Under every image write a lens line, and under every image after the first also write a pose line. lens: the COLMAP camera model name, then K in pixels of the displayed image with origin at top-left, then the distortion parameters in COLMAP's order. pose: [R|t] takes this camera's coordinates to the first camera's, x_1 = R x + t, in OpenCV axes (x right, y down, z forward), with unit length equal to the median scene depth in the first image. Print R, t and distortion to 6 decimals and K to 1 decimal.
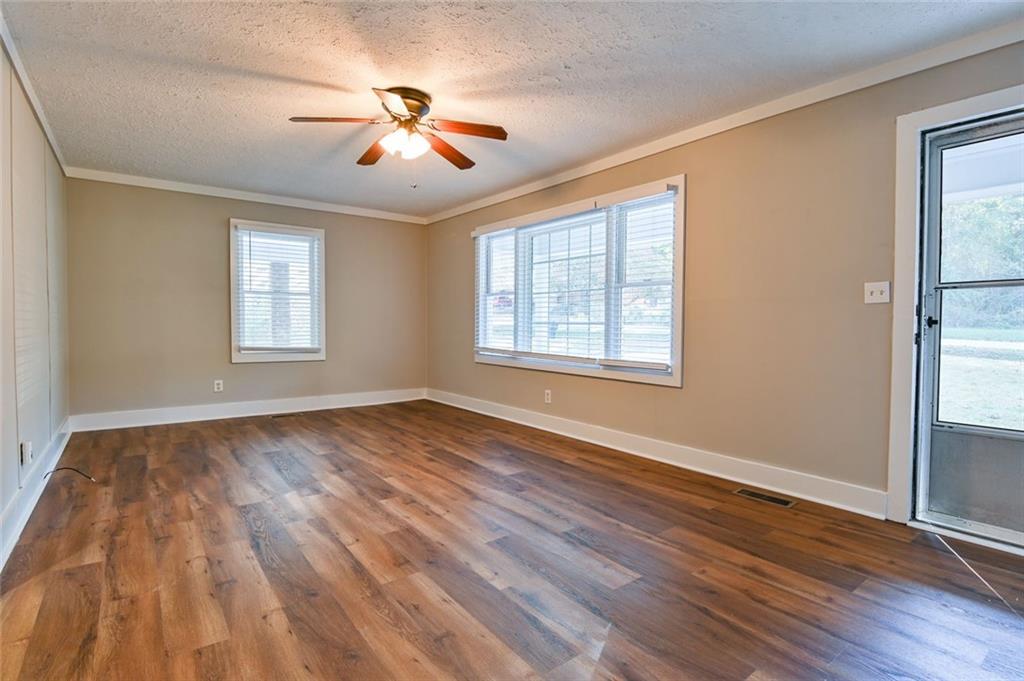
lens RADIAL K [[501.8, 0, 512.0], [0, 501.8, 340.5], [0, 0, 1]] dist [-0.018504, -0.000286]
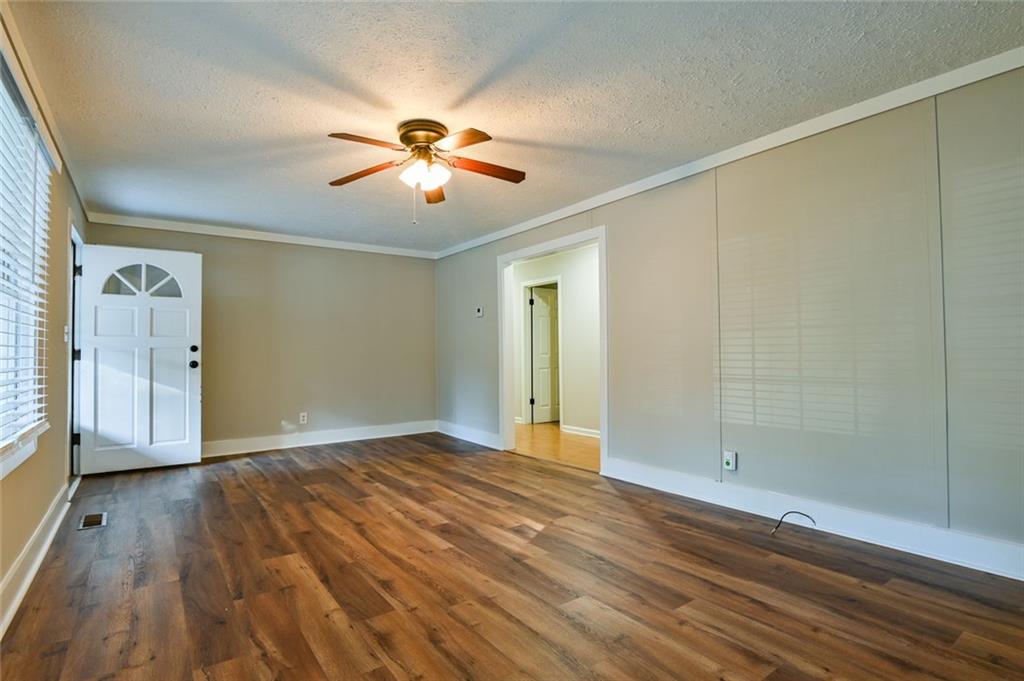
lens RADIAL K [[501.8, 0, 512.0], [0, 501.8, 340.5], [0, 0, 1]] dist [-0.018504, -0.000286]
pose [[-0.999747, 0.003239, 0.022278, -0.420496], [0.003460, 0.999945, 0.009905, -0.079564], [-0.022245, 0.009979, -0.999703, 2.045966]]
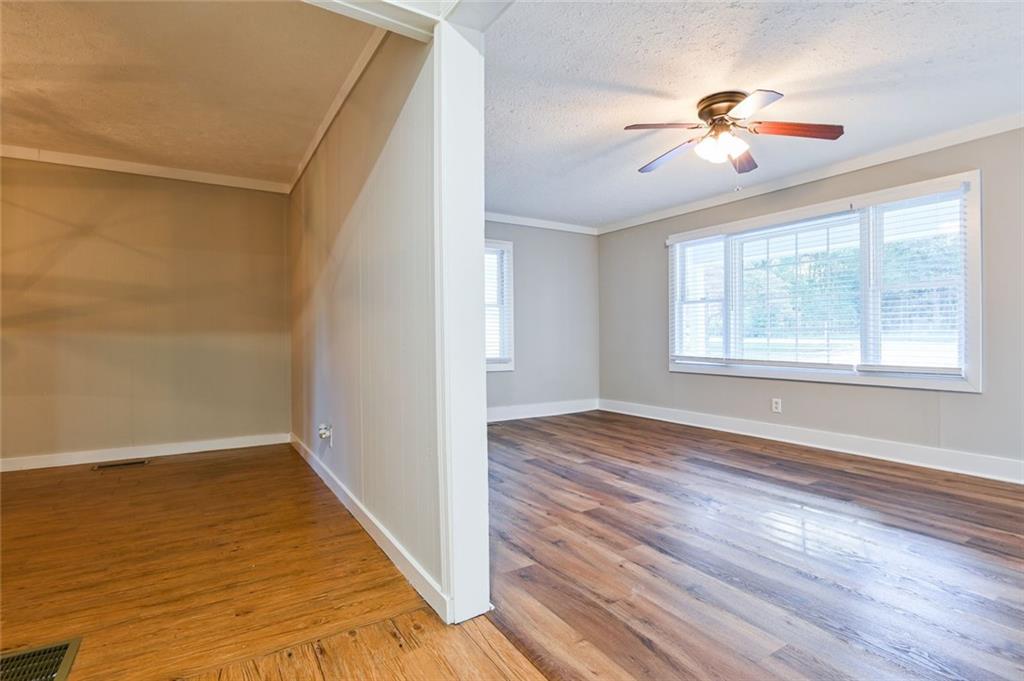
lens RADIAL K [[501.8, 0, 512.0], [0, 501.8, 340.5], [0, 0, 1]] dist [-0.018504, -0.000286]
pose [[0.995242, -0.012279, -0.096656, -0.556501], [0.009613, 0.999562, -0.028002, 0.015112], [0.096958, 0.026940, 0.994924, -0.020244]]
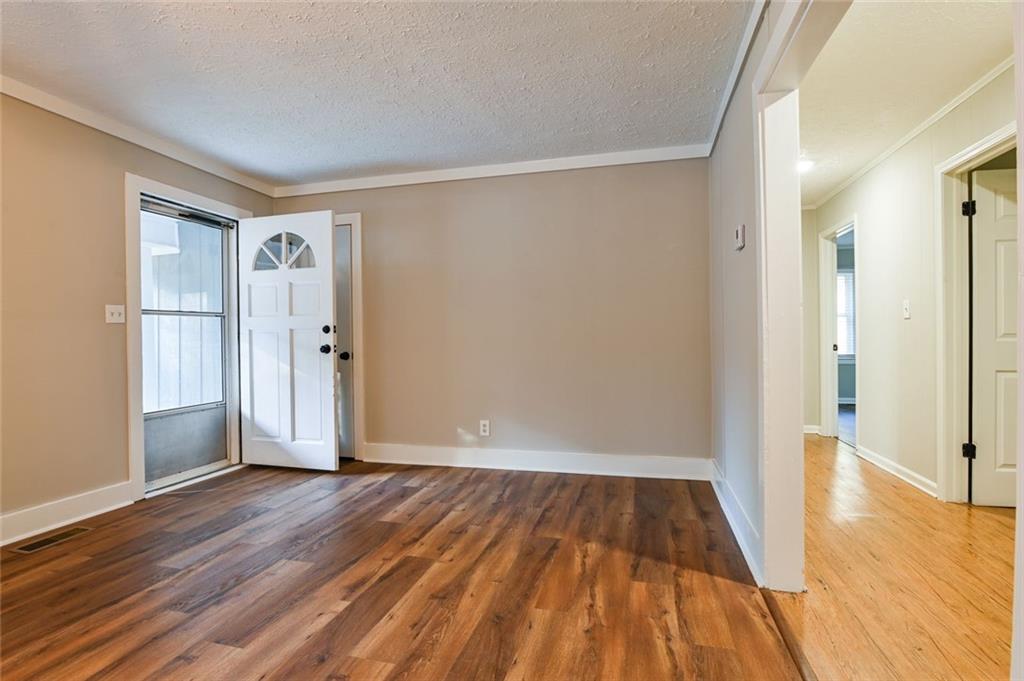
lens RADIAL K [[501.8, 0, 512.0], [0, 501.8, 340.5], [0, 0, 1]] dist [-0.018504, -0.000286]
pose [[-0.618563, -0.005376, 0.785717, -0.678897], [0.031414, 0.999008, 0.031566, -0.037832], [-0.785107, 0.044208, -0.617781, 0.891918]]
